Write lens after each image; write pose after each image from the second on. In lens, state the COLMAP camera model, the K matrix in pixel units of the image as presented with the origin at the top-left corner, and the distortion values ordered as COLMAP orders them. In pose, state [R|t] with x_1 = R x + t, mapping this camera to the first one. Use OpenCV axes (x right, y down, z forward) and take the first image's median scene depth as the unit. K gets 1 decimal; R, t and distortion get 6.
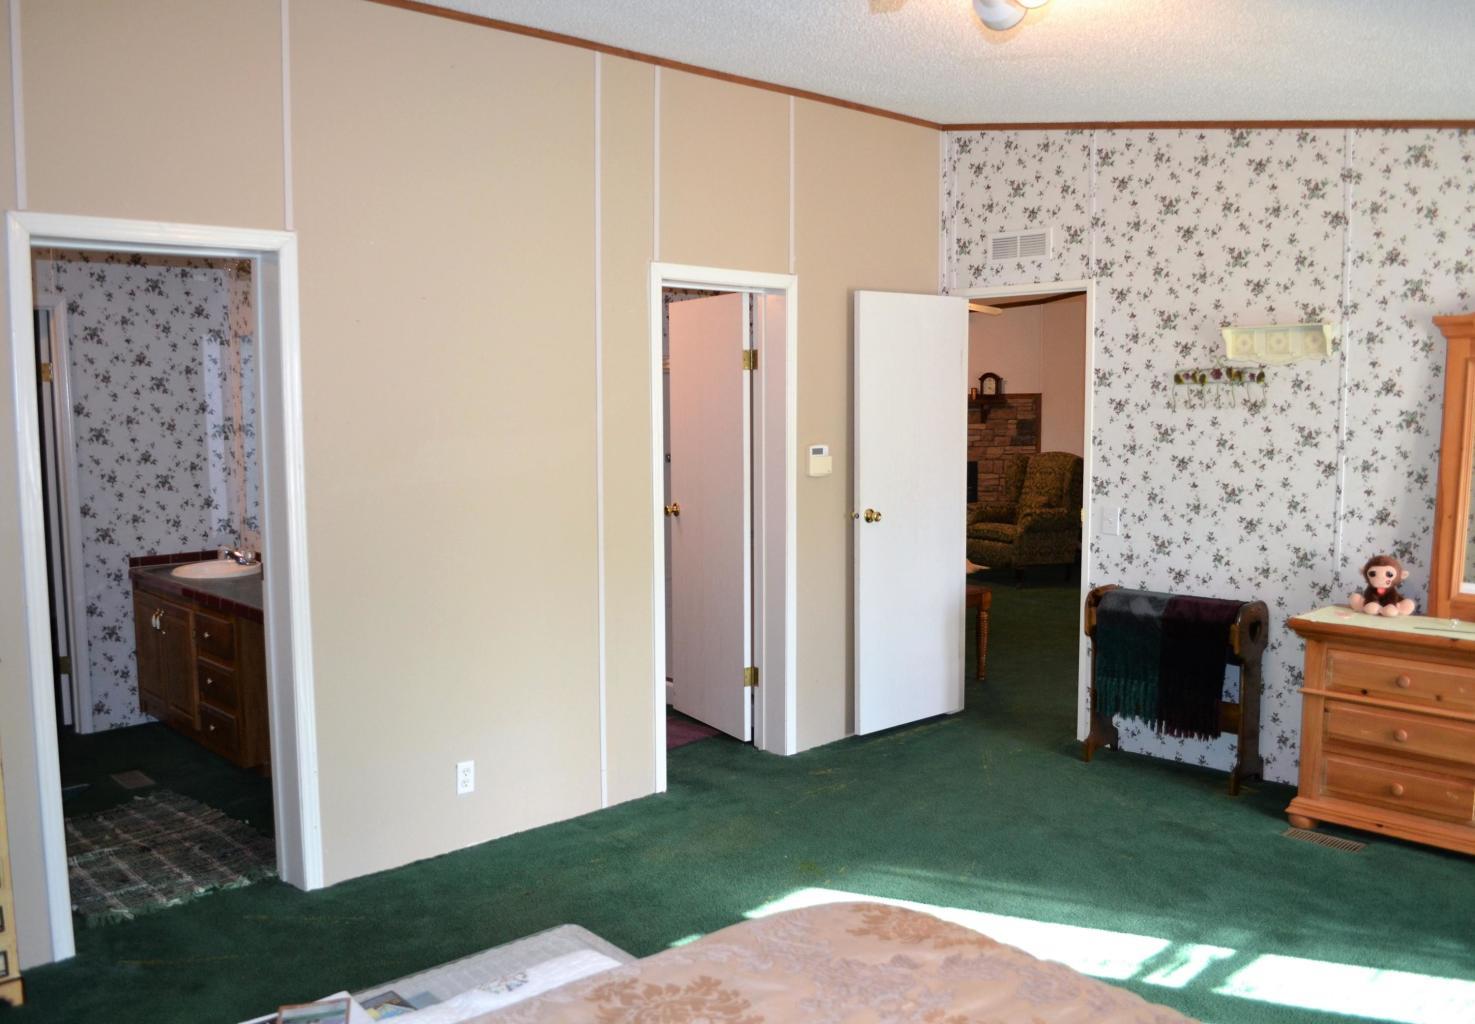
lens RADIAL K [[1340.8, 0, 735.1], [0, 1340.8, 519.5], [0, 0, 1]] dist [-0.014265, -0.004049]
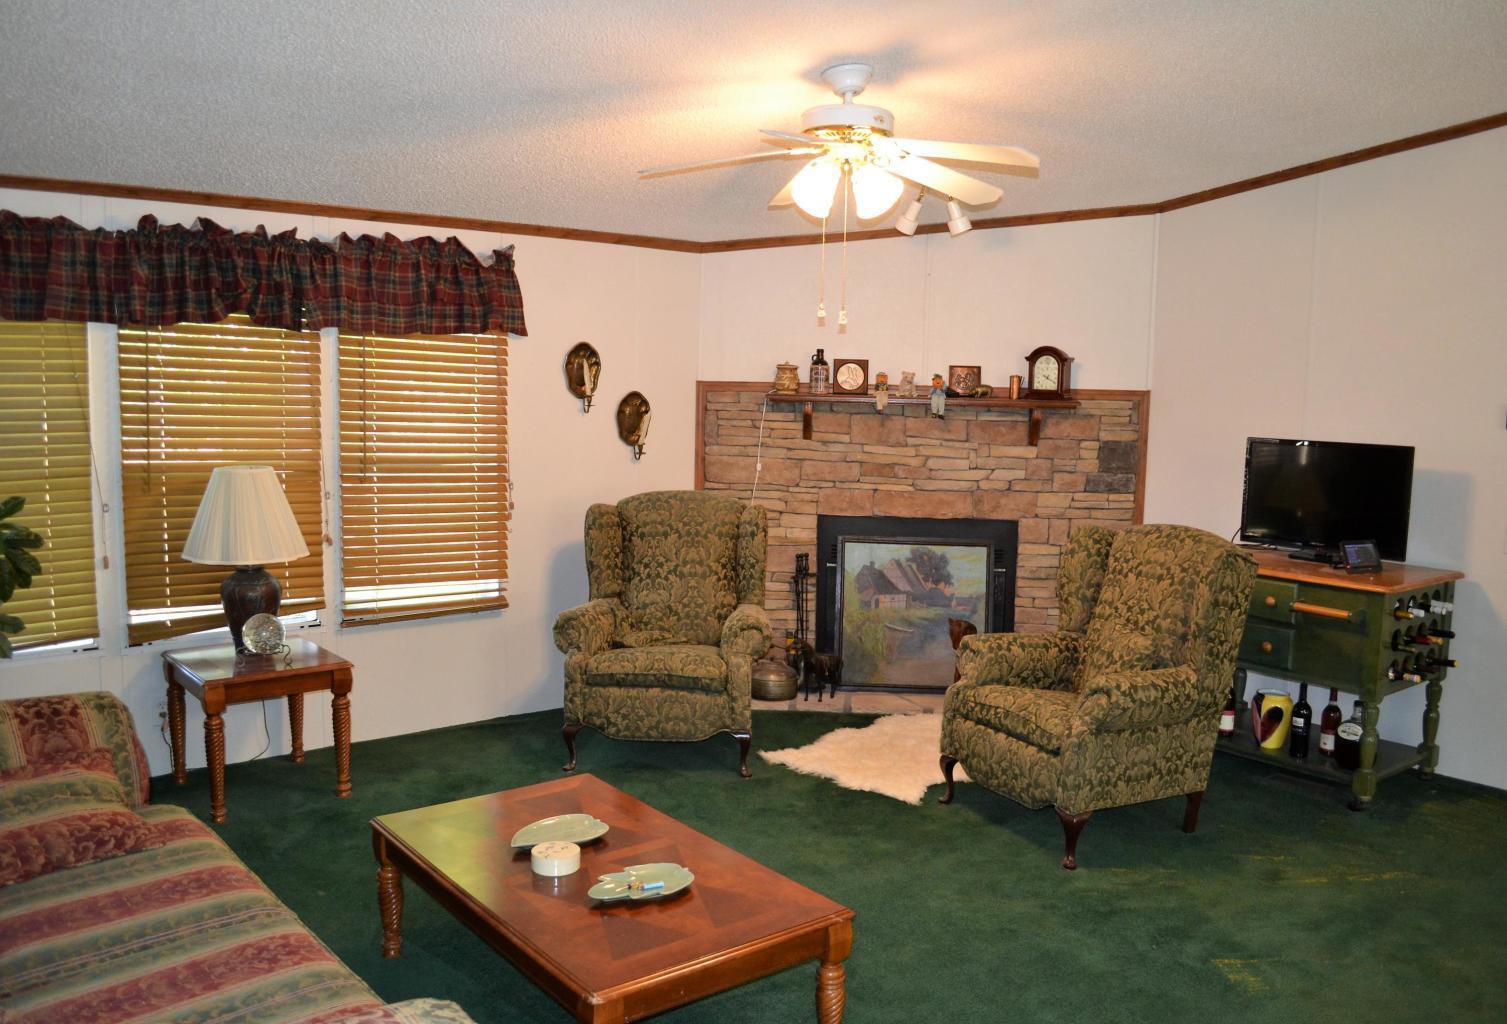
lens RADIAL K [[1215.8, 0, 752.5], [0, 1215.8, 514.1], [0, 0, 1]] dist [-0.069723, -0.001938]
pose [[0.994561, 0.035590, -0.097883, 0.131343], [-0.032951, 0.999052, 0.028444, -0.057976], [0.098802, -0.025064, 0.994791, 0.557132]]
